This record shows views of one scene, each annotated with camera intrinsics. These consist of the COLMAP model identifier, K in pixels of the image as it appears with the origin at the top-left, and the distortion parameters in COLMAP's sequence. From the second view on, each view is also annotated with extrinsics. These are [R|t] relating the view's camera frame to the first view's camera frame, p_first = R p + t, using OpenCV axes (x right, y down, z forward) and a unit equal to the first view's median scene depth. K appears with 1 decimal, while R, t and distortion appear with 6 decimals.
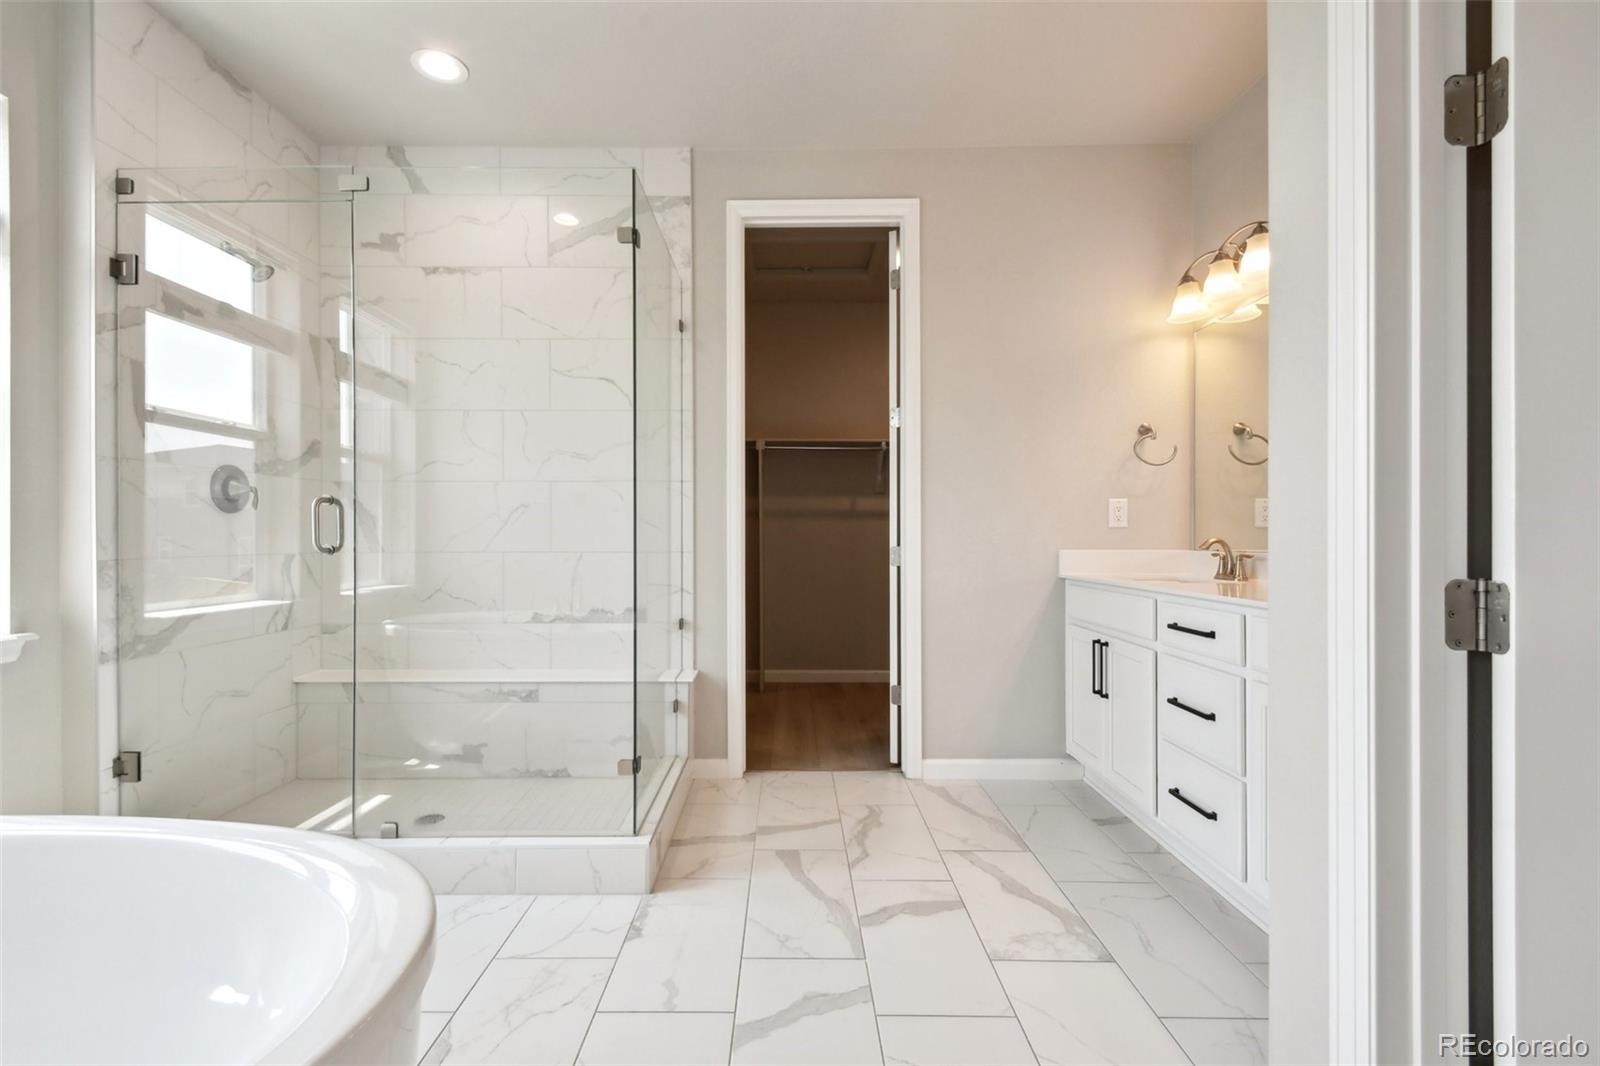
lens RADIAL K [[707.2, 0, 790.5], [0, 707.2, 541.9], [0, 0, 1]] dist [0.008835, -0.003269]
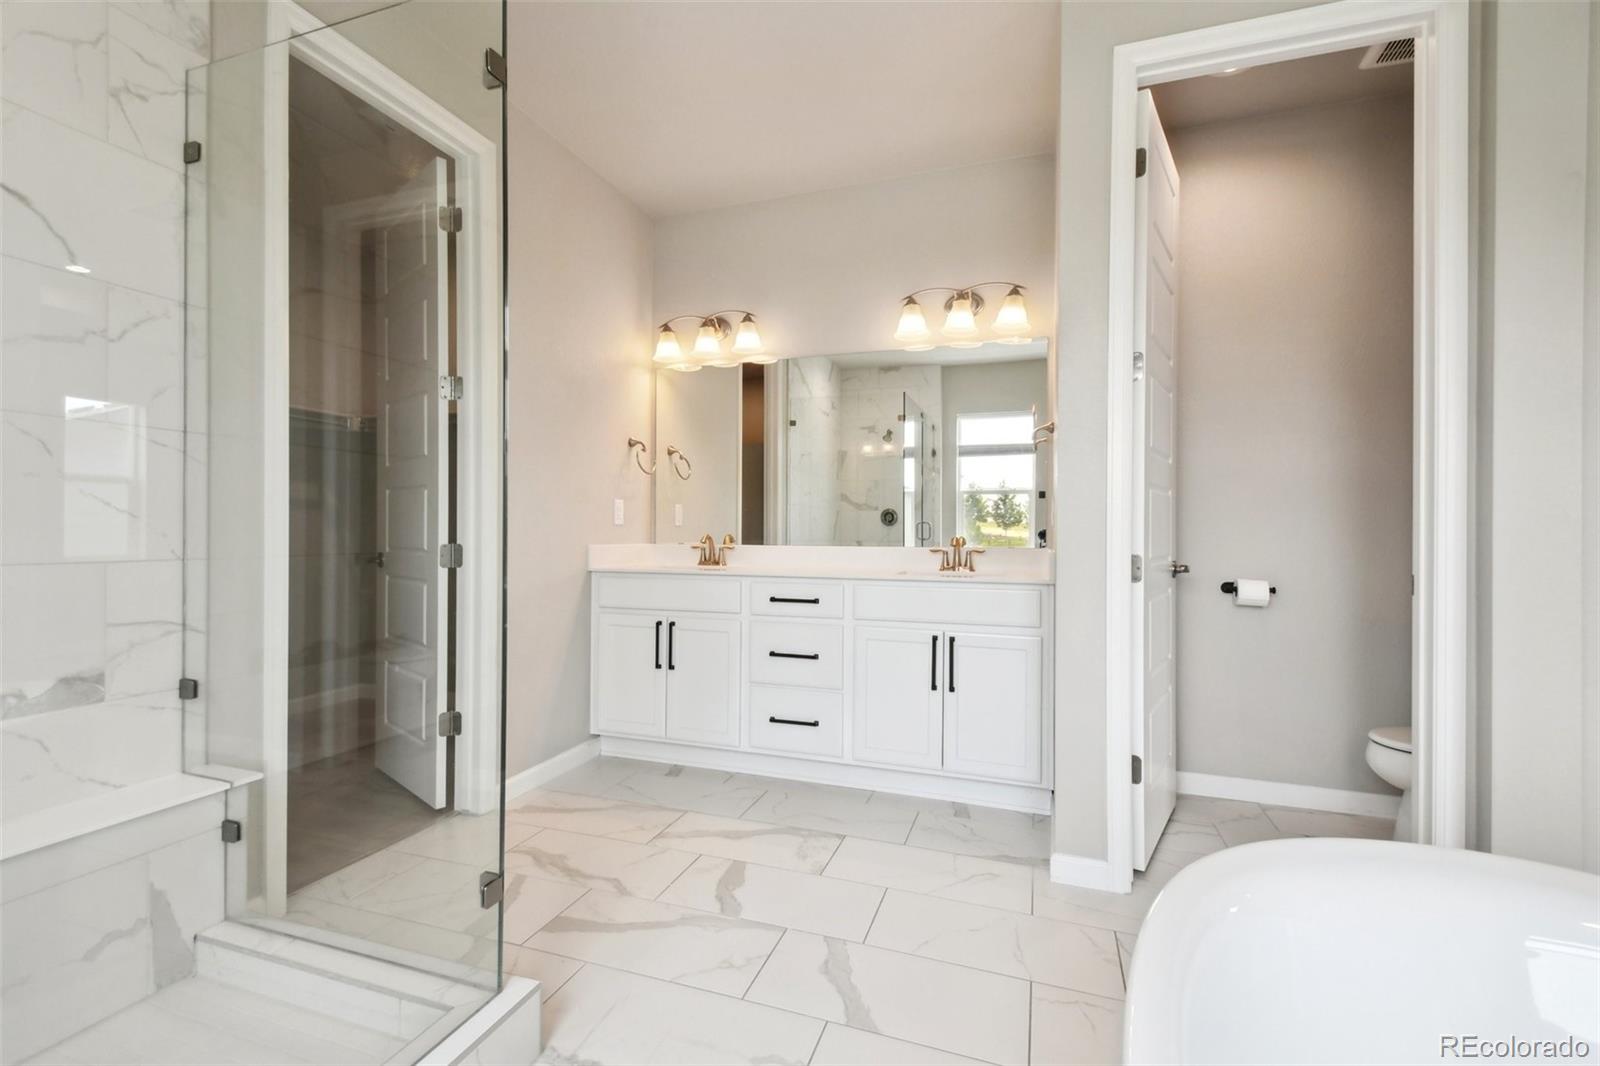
lens RADIAL K [[707.2, 0, 766.9], [0, 707.2, 532.6], [0, 0, 1]] dist [0.008835, -0.003269]
pose [[0.333205, 0.000840, 0.942854, -0.553427], [-0.001083, 0.999999, -0.000509, -0.007665], [-0.942854, -0.000851, 0.333205, 0.402541]]
